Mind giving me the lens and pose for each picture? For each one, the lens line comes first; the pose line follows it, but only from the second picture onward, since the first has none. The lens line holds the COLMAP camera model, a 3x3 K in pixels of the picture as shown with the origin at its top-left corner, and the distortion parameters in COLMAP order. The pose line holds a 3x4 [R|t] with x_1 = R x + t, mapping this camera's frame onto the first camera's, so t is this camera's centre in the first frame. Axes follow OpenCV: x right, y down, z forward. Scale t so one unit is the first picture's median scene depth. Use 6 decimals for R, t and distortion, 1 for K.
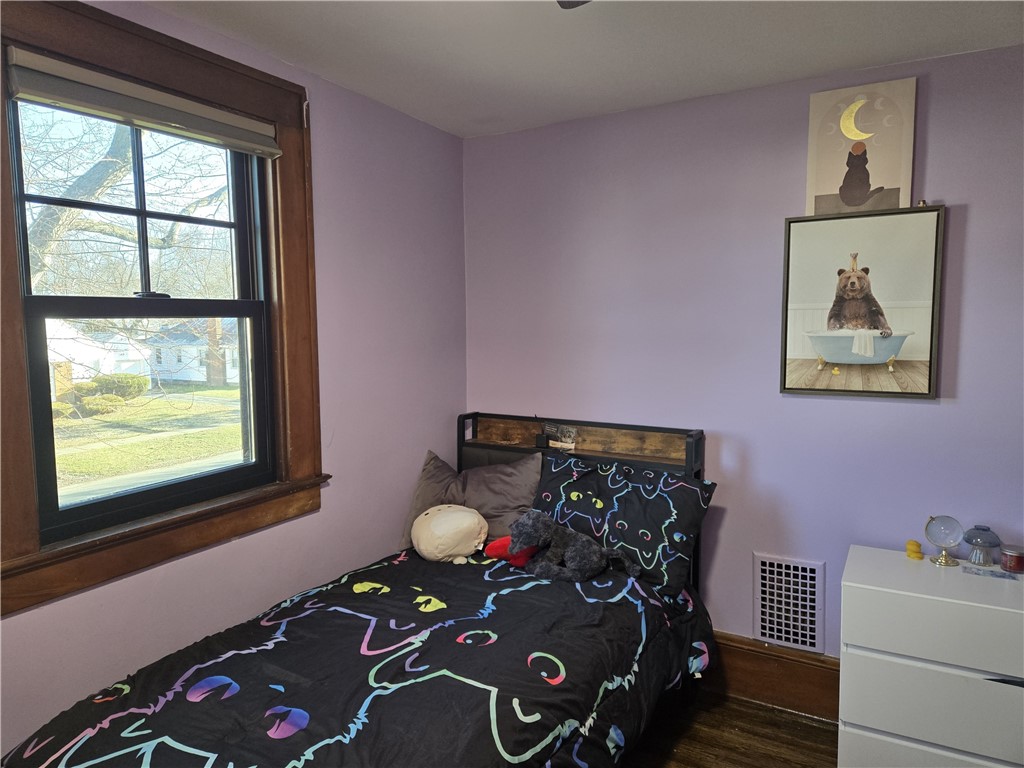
lens RADIAL K [[689.5, 0, 507.6], [0, 689.5, 387.2], [0, 0, 1]] dist [0.048124, -0.013408]
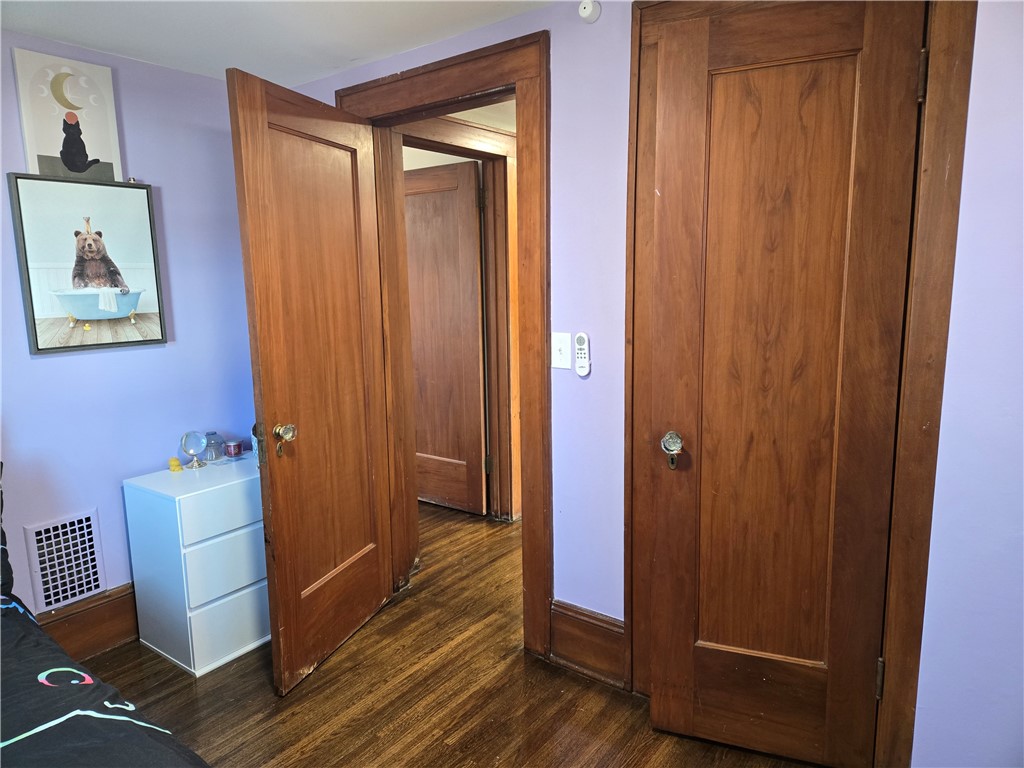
lens RADIAL K [[689.5, 0, 510.2], [0, 689.5, 378.9], [0, 0, 1]] dist [0.048124, -0.013408]
pose [[0.129965, -0.150684, 0.980002, -0.527594], [0.108639, 0.984598, 0.136983, -0.022605], [-0.985549, 0.088664, 0.144333, 0.219338]]
